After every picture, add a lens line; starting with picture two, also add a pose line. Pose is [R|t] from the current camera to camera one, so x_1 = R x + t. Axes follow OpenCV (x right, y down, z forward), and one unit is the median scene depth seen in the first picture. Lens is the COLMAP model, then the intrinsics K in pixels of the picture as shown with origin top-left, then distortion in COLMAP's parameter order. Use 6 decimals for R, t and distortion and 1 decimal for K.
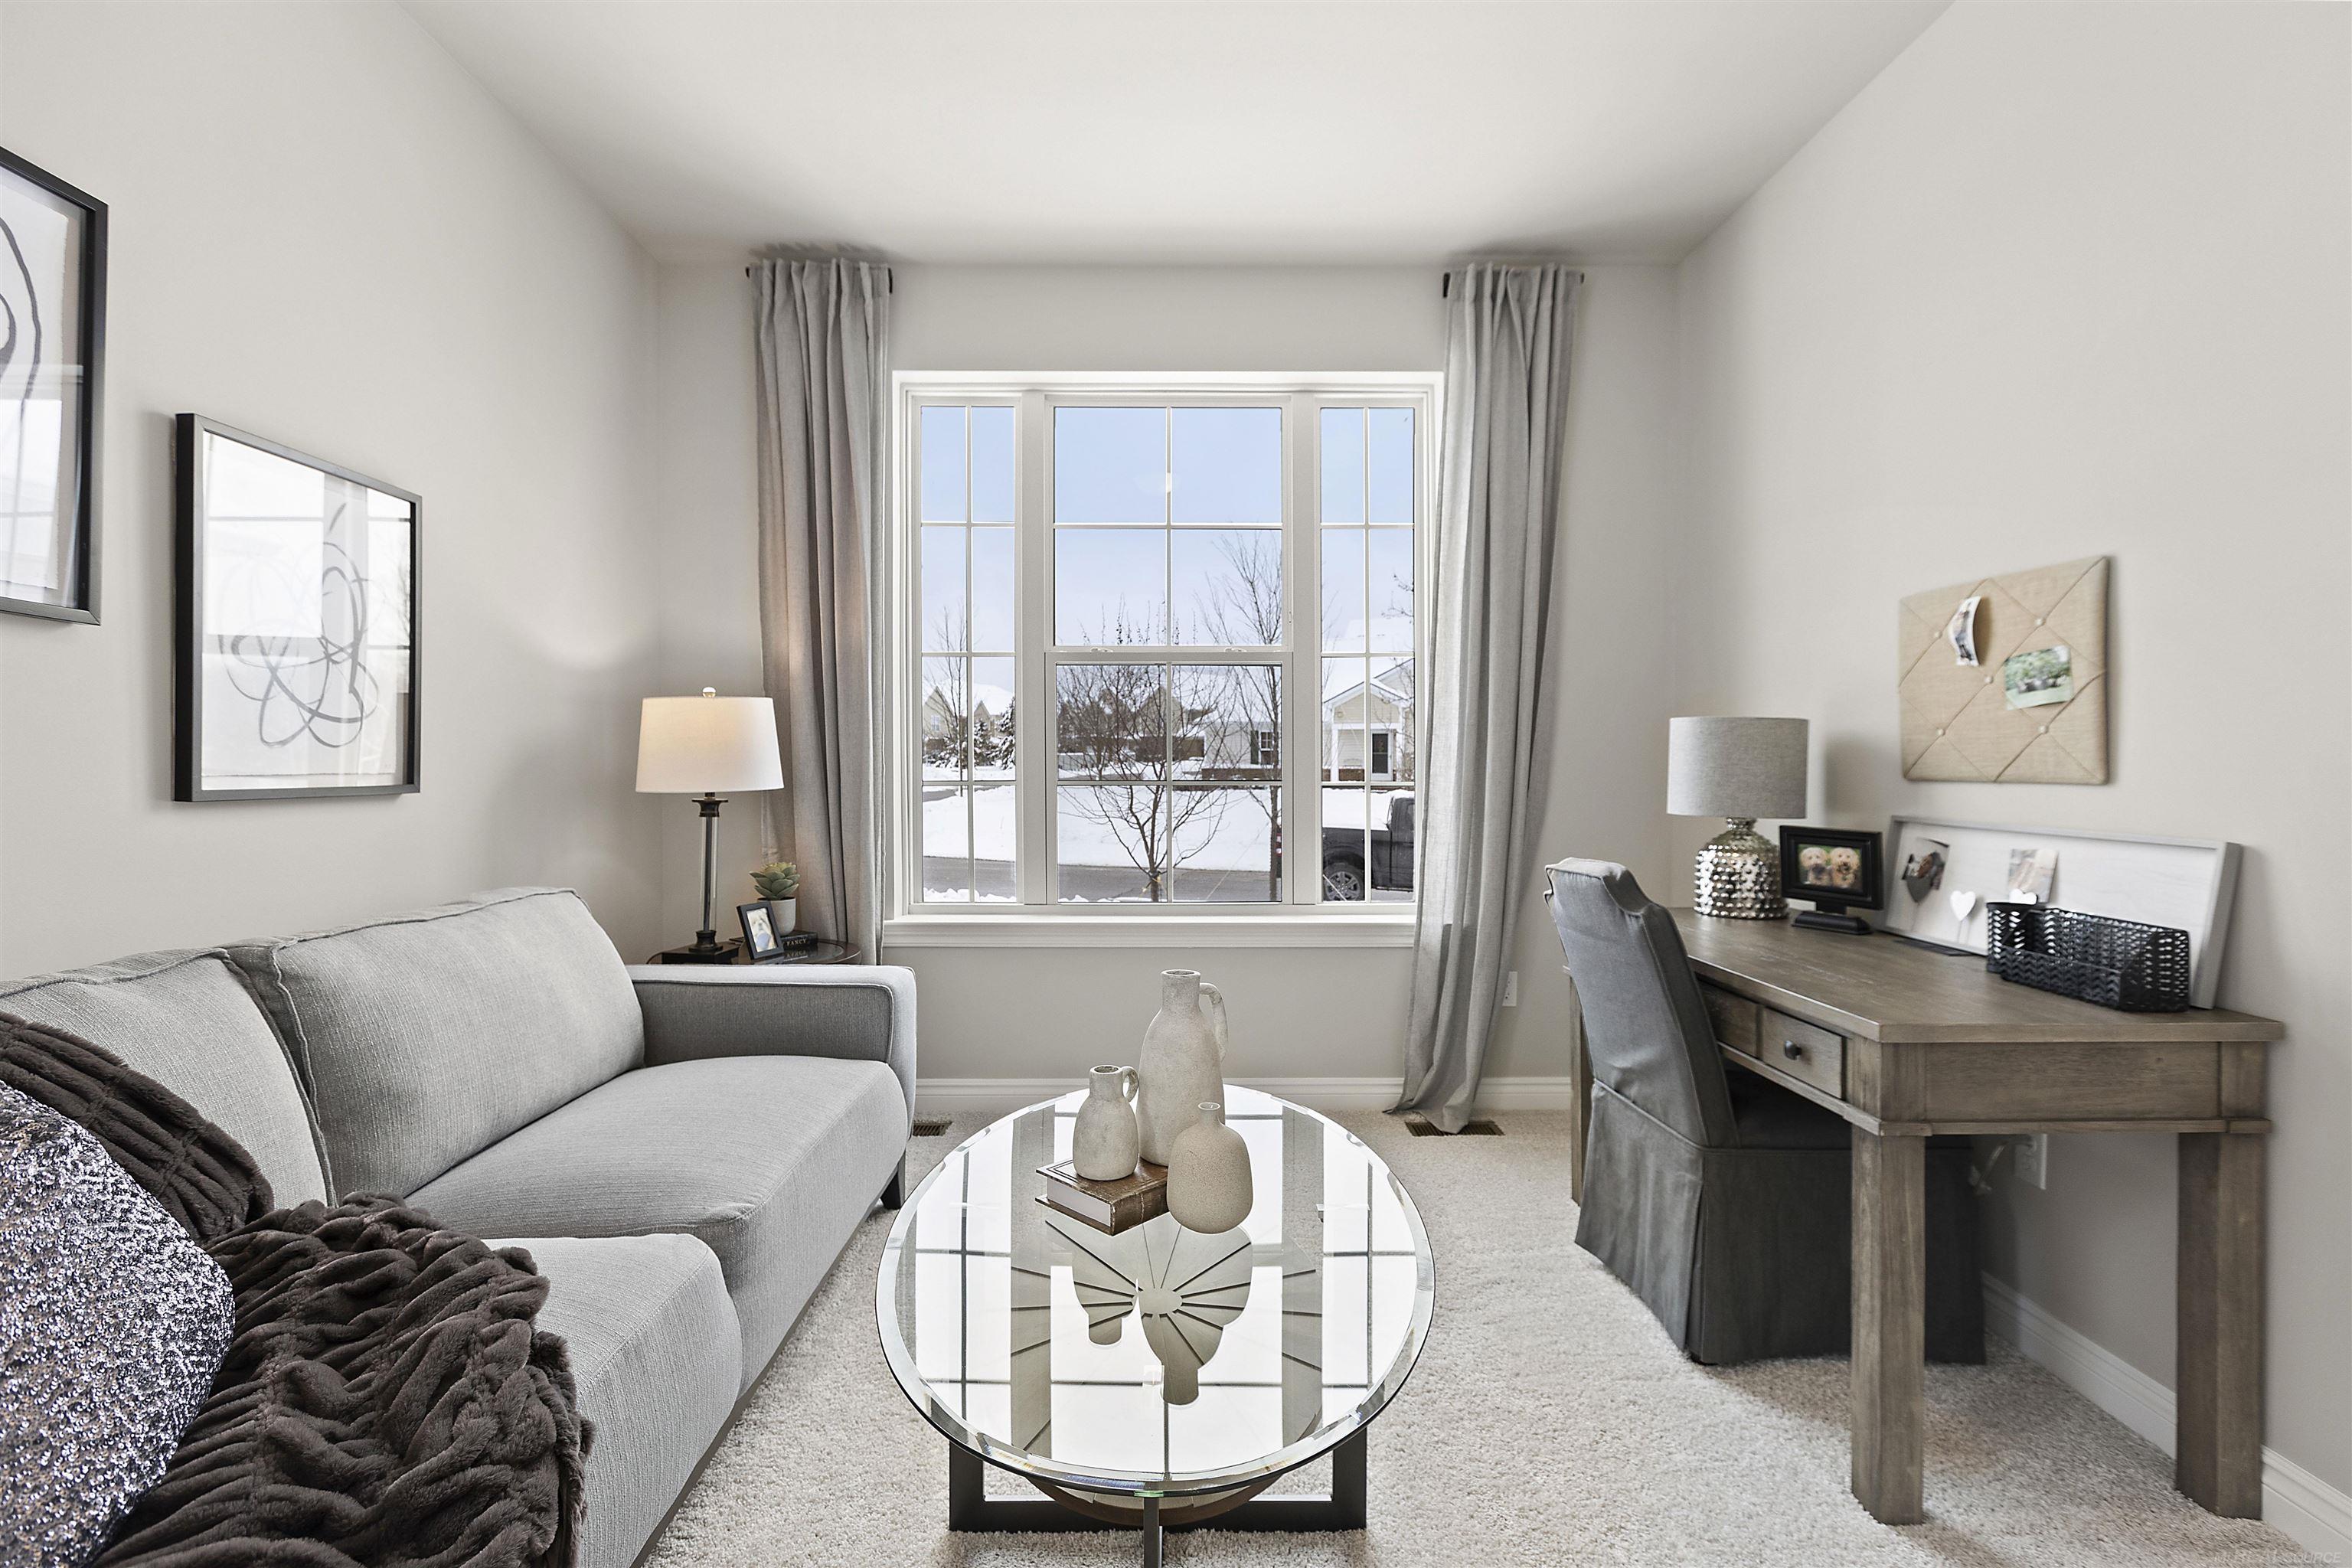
lens RADIAL K [[1046.2, 0, 1161.1], [0, 1046.2, 778.9], [0, 0, 1]] dist [0.010676, 0.000084]
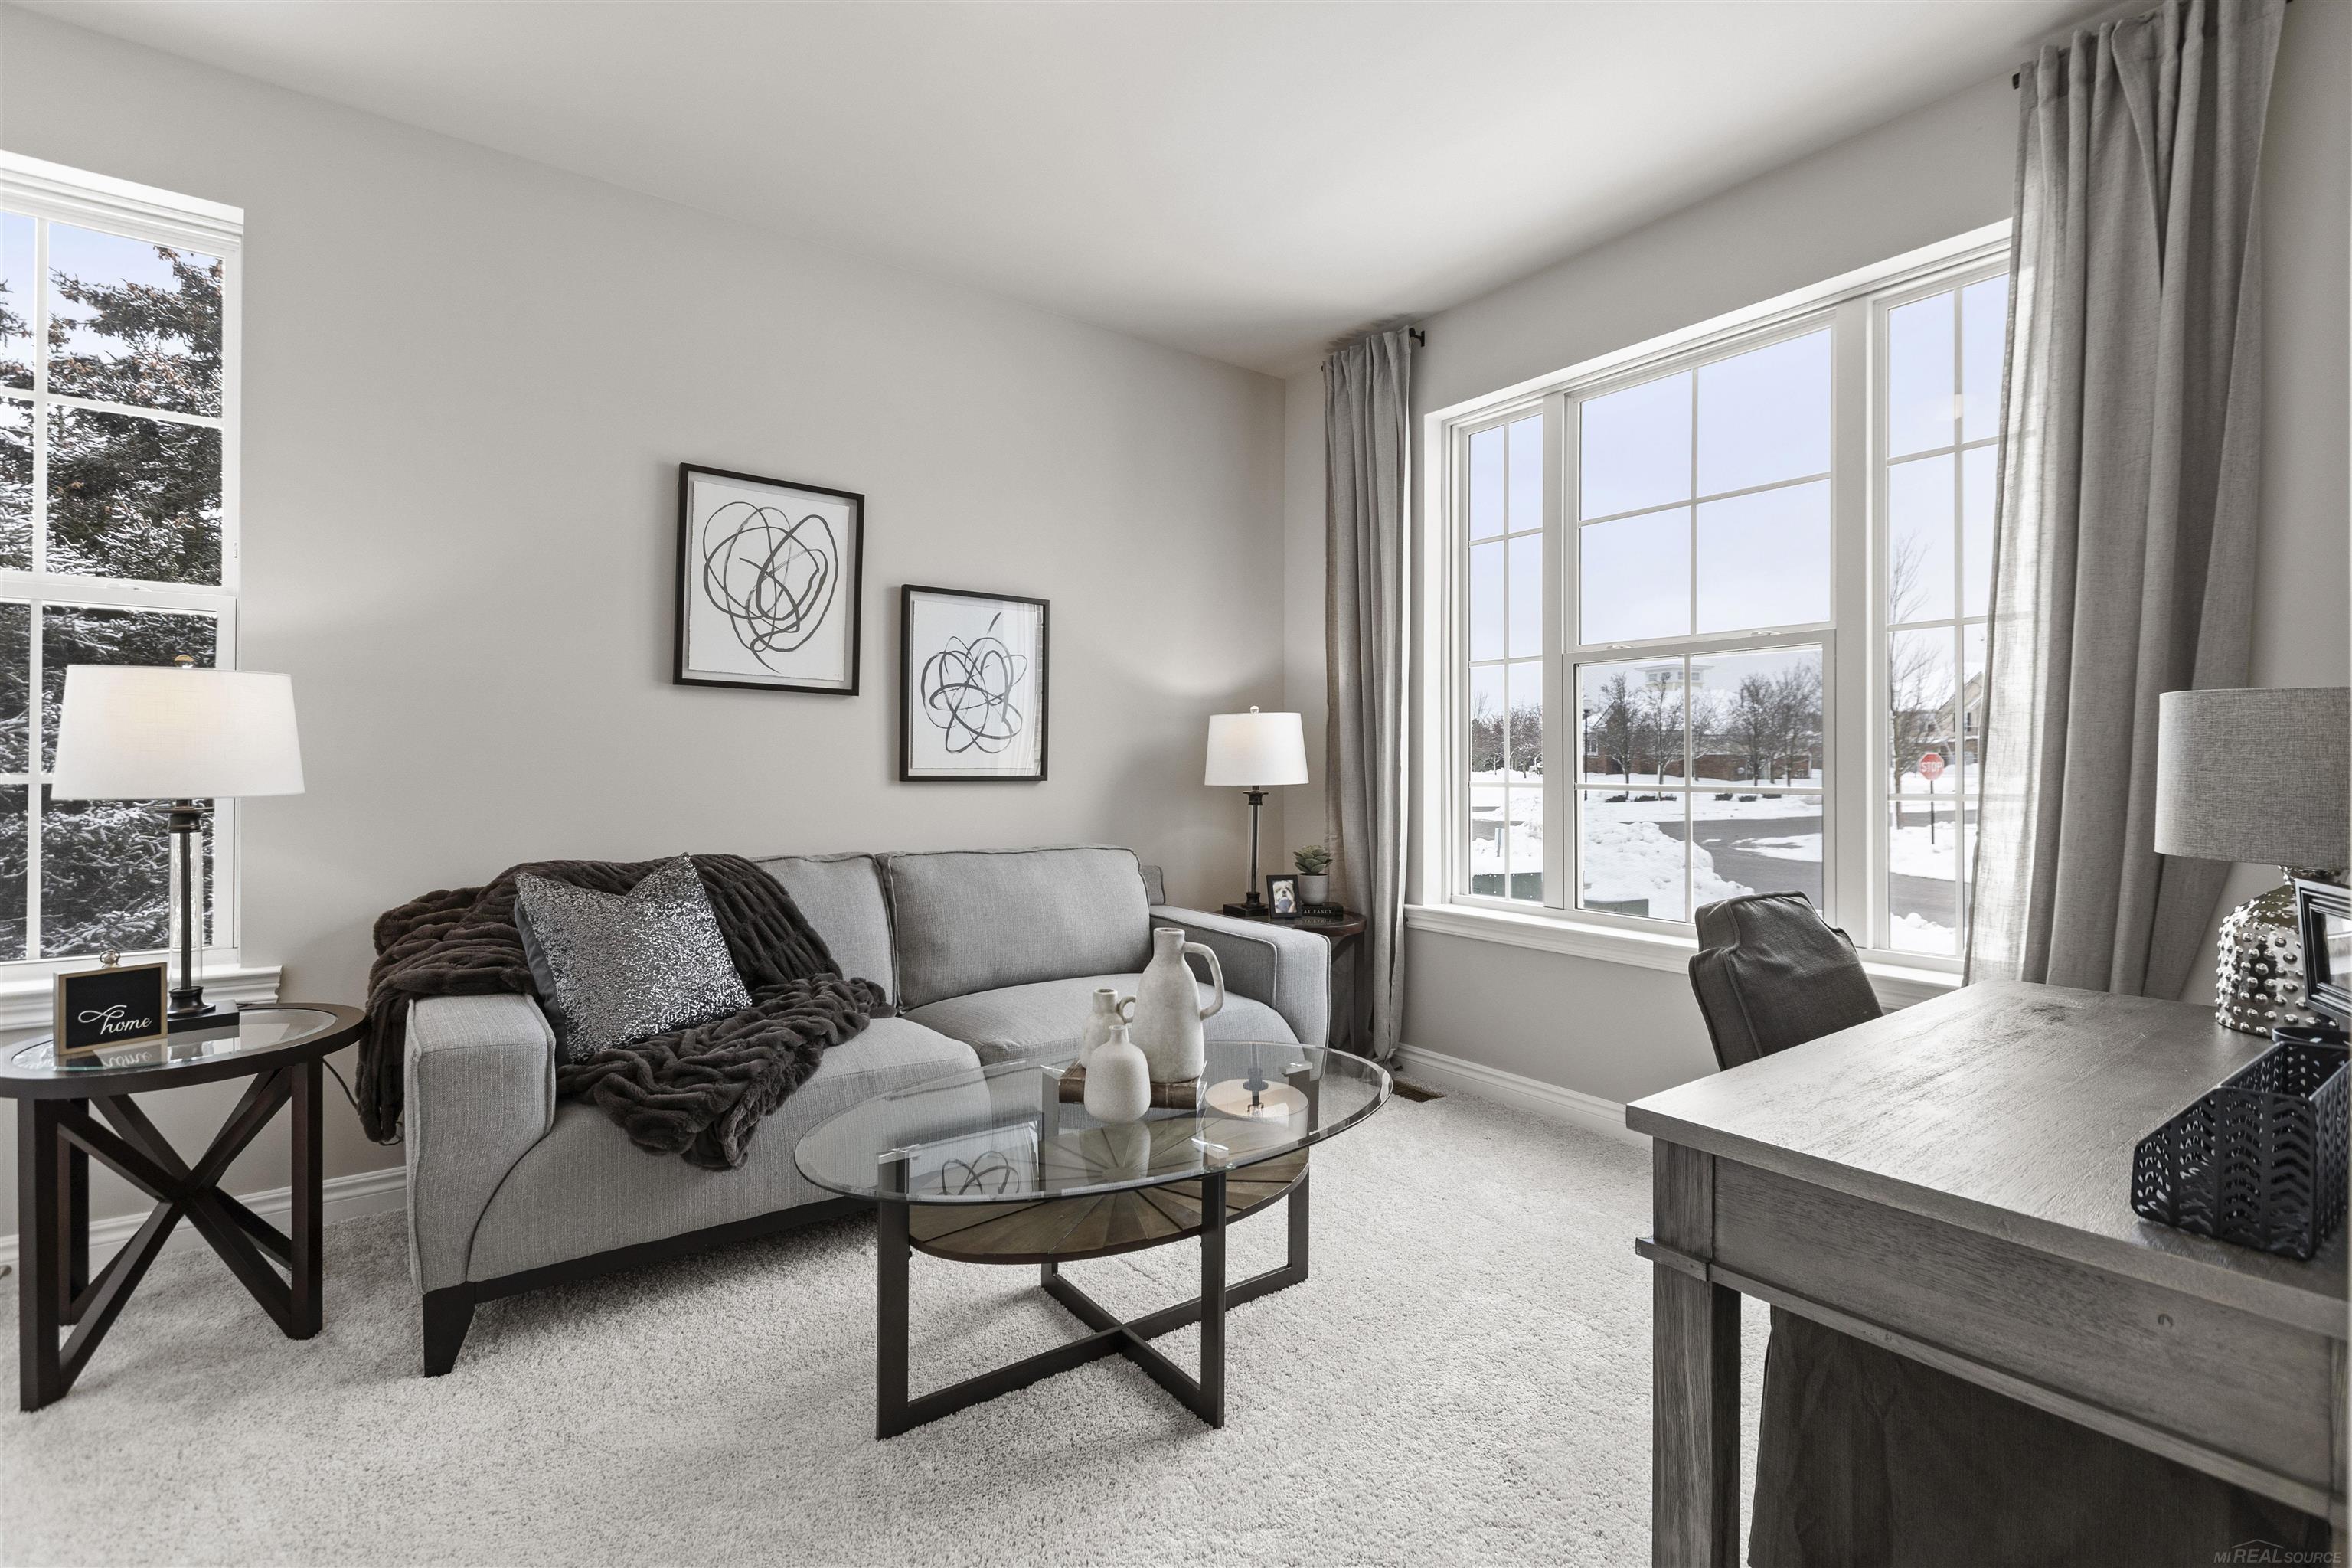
lens RADIAL K [[1046.2, 0, 1171.8], [0, 1046.2, 770.4], [0, 0, 1]] dist [0.010676, 0.000084]
pose [[0.597753, 0.008113, -0.801639, 0.564266], [-0.018362, 0.999825, -0.003573, -0.000690], [0.801470, 0.016856, 0.597798, 0.141526]]
